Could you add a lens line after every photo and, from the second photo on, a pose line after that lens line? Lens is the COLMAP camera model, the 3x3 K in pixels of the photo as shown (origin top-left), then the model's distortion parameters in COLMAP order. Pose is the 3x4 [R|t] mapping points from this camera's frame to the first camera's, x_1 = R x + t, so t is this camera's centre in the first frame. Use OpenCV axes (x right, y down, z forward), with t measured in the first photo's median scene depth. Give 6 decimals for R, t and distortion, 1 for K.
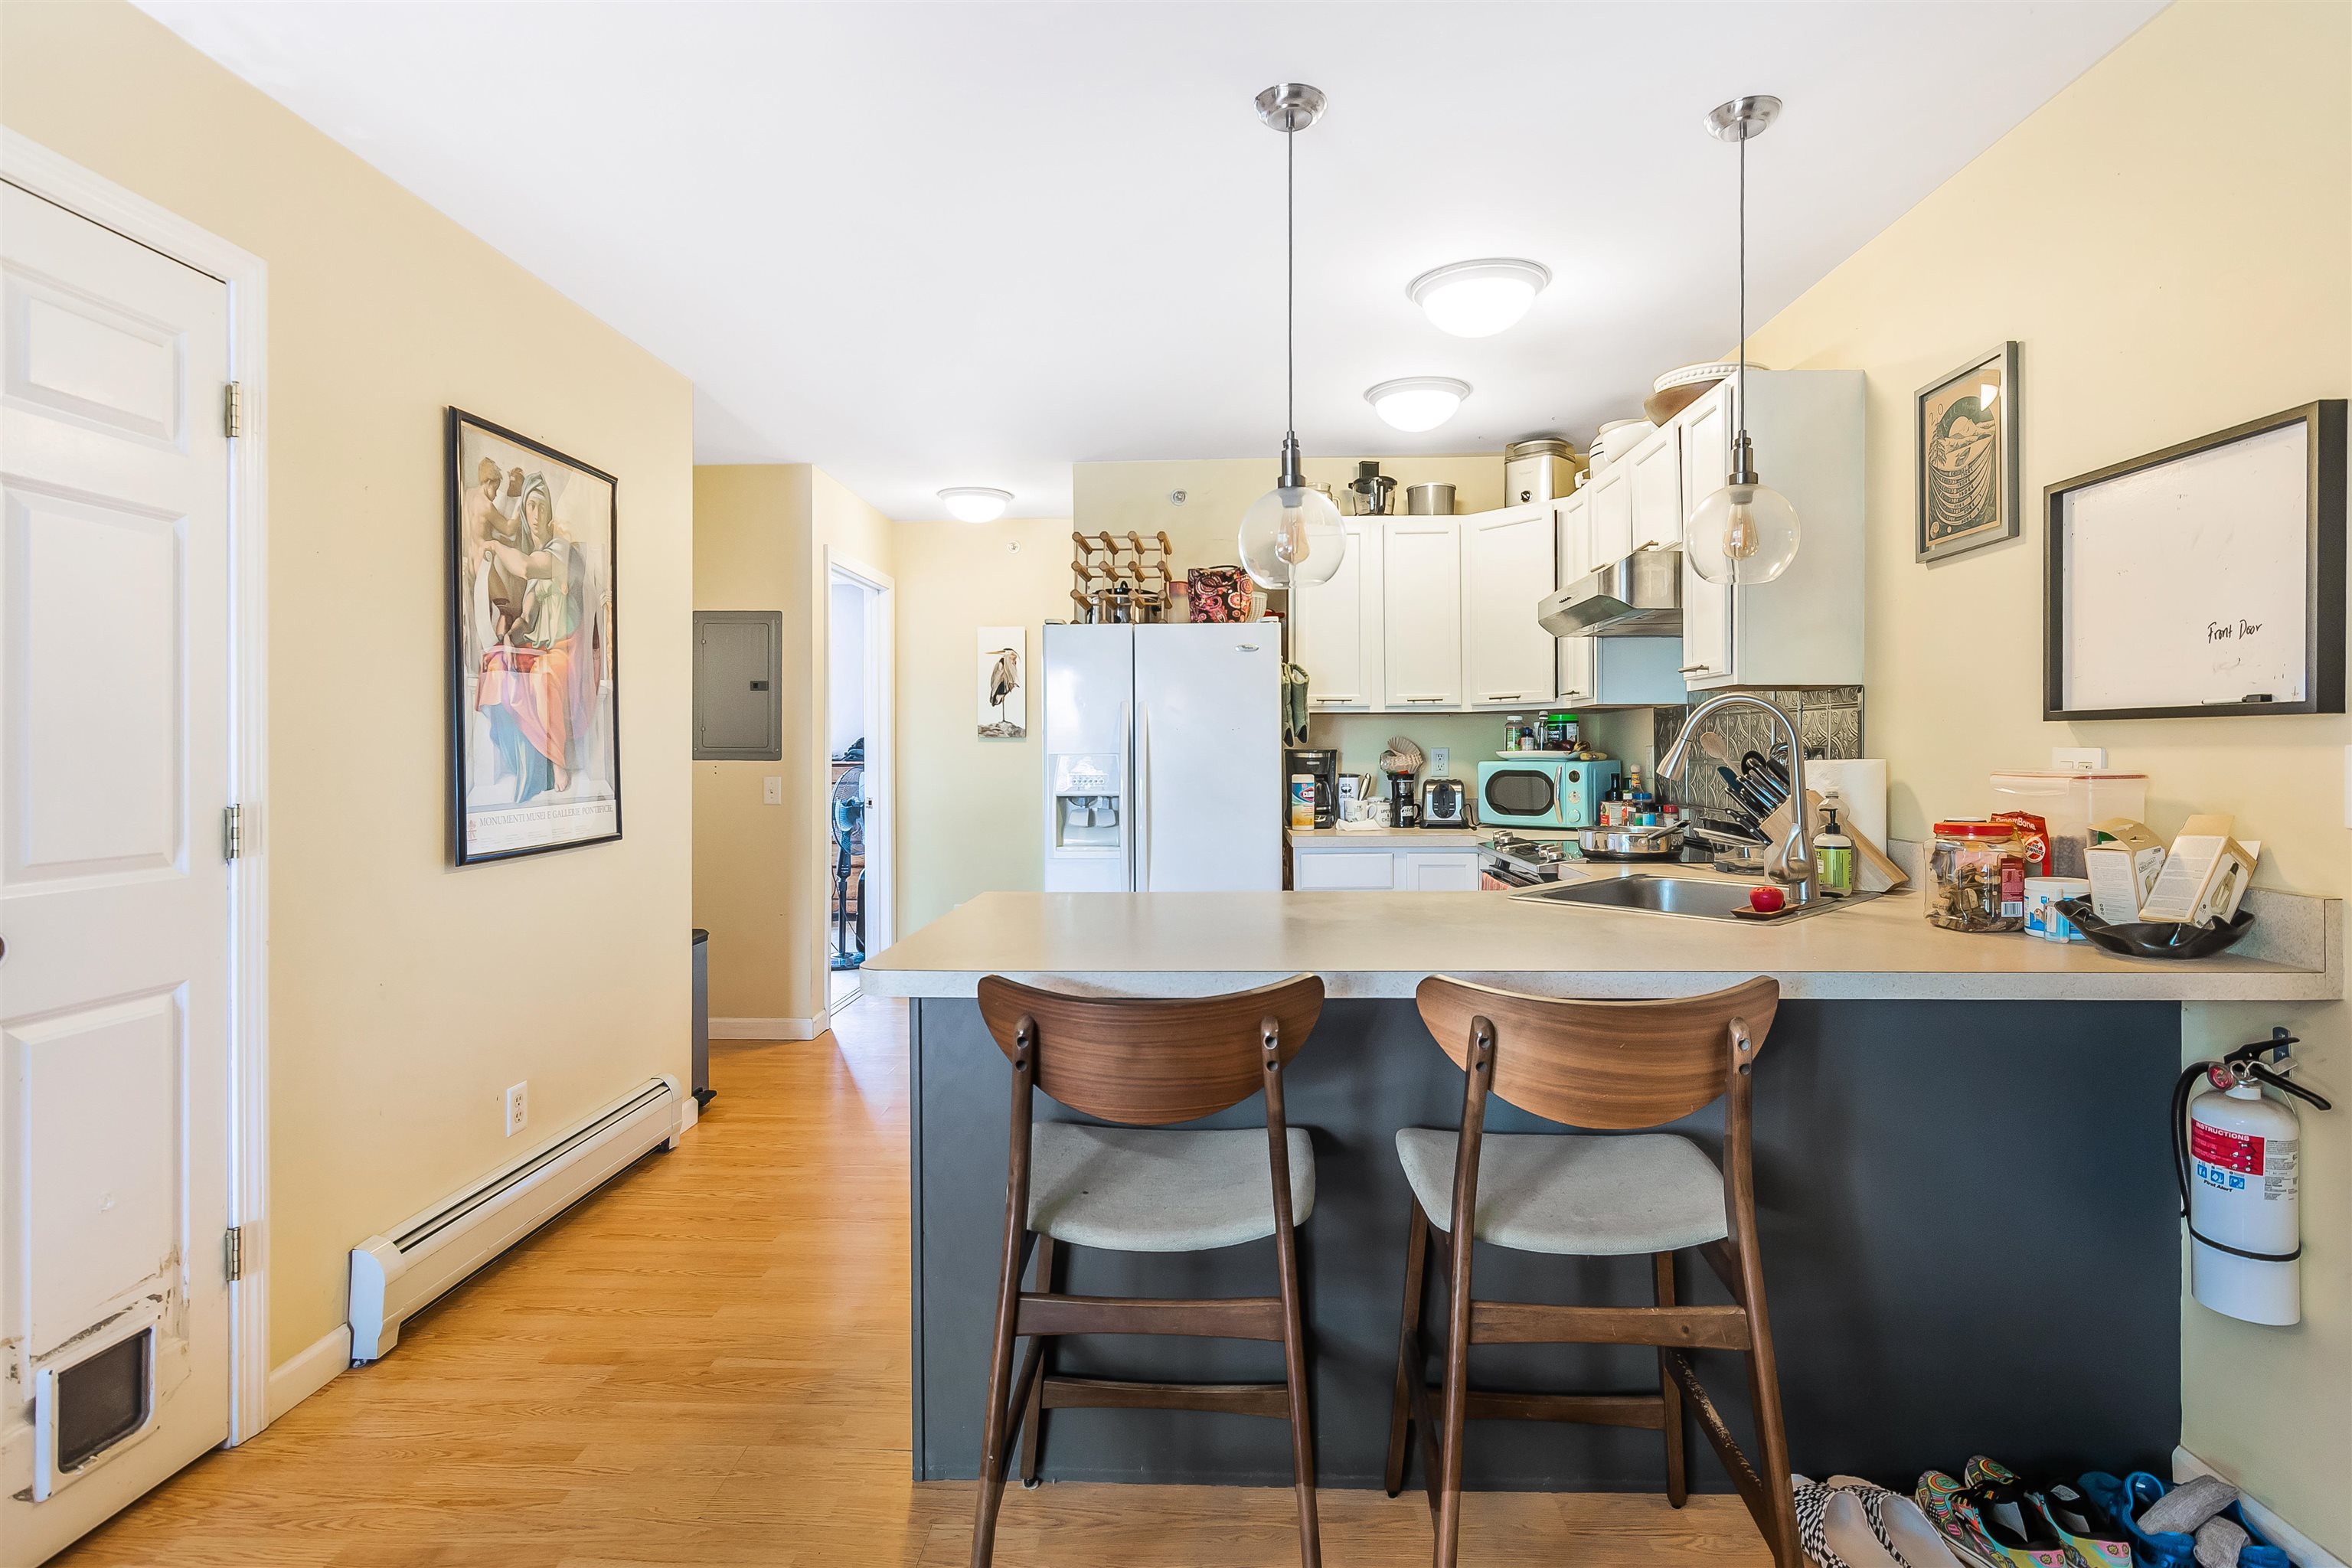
lens RADIAL K [[1163.1, 0, 1182.5], [0, 1163.1, 757.6], [0, 0, 1]] dist [0.000143, 0.000397]
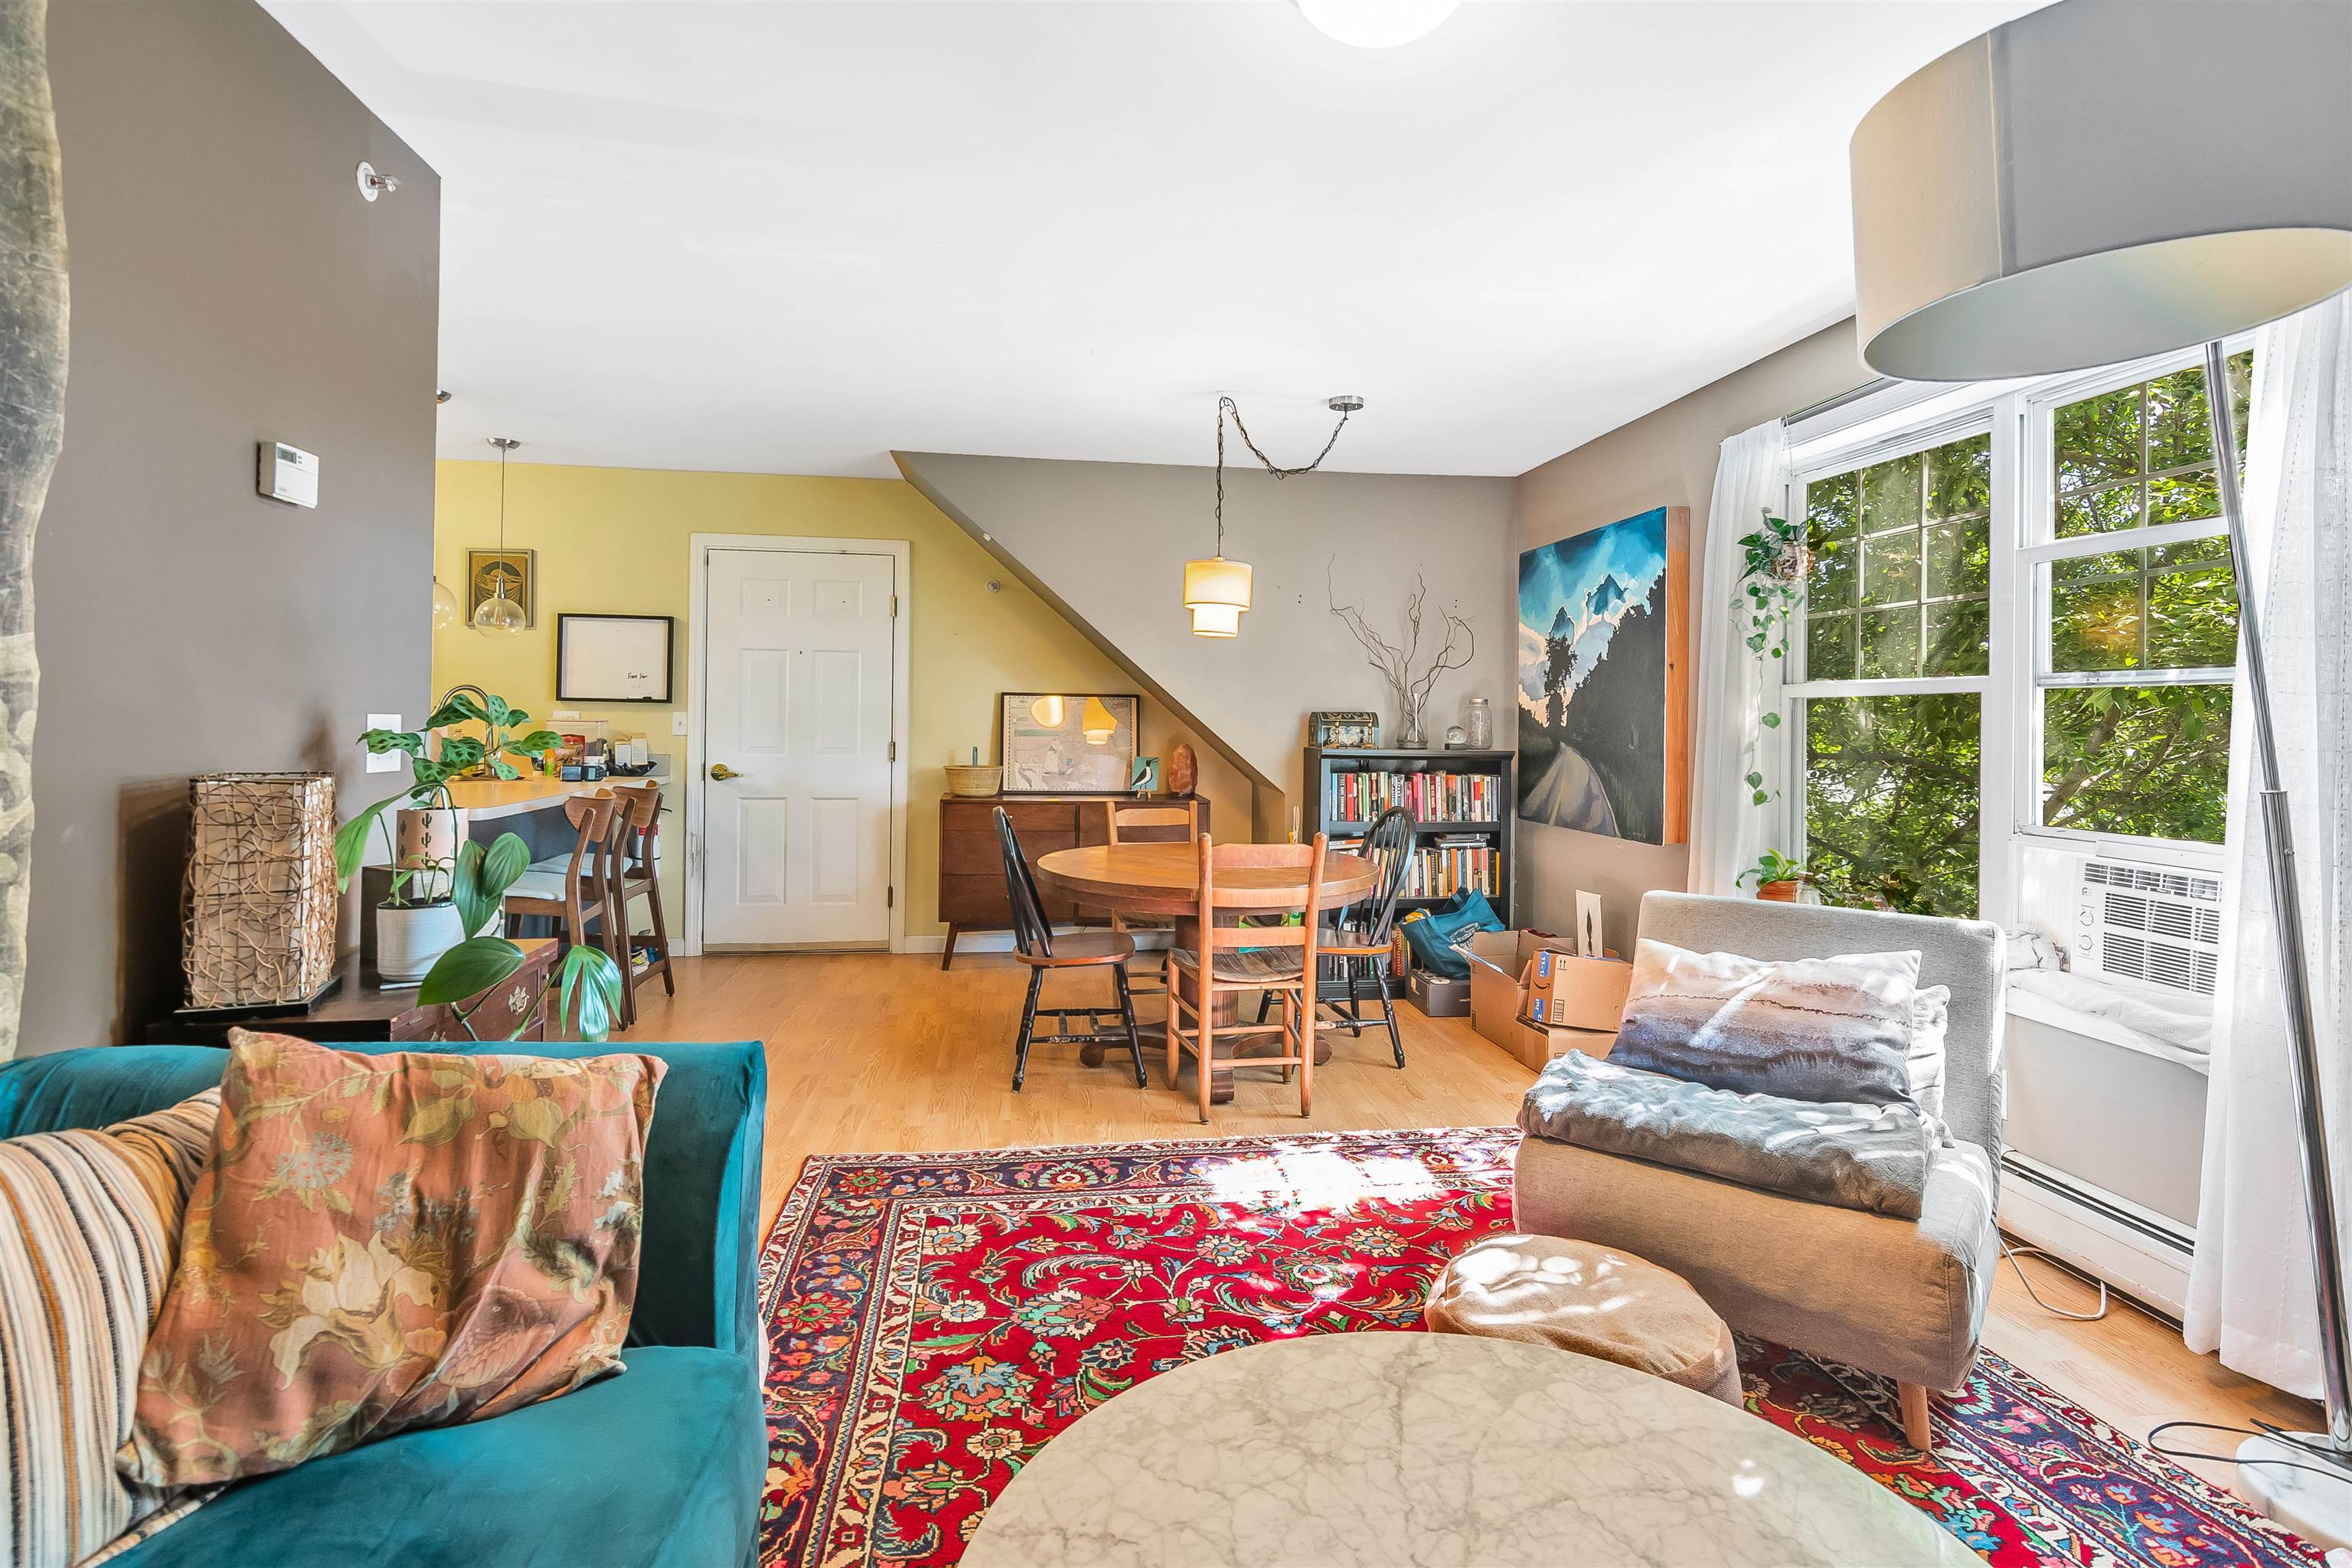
lens RADIAL K [[1166.8, 0, 1181.6], [0, 1166.8, 714.3], [0, 0, 1]] dist [-0.001738, 0.000203]
pose [[-0.177583, 0.003592, 0.984099, -1.139483], [-0.009149, 0.999944, -0.005301, 0.000357], [-0.984063, -0.009945, -0.177540, 0.032538]]
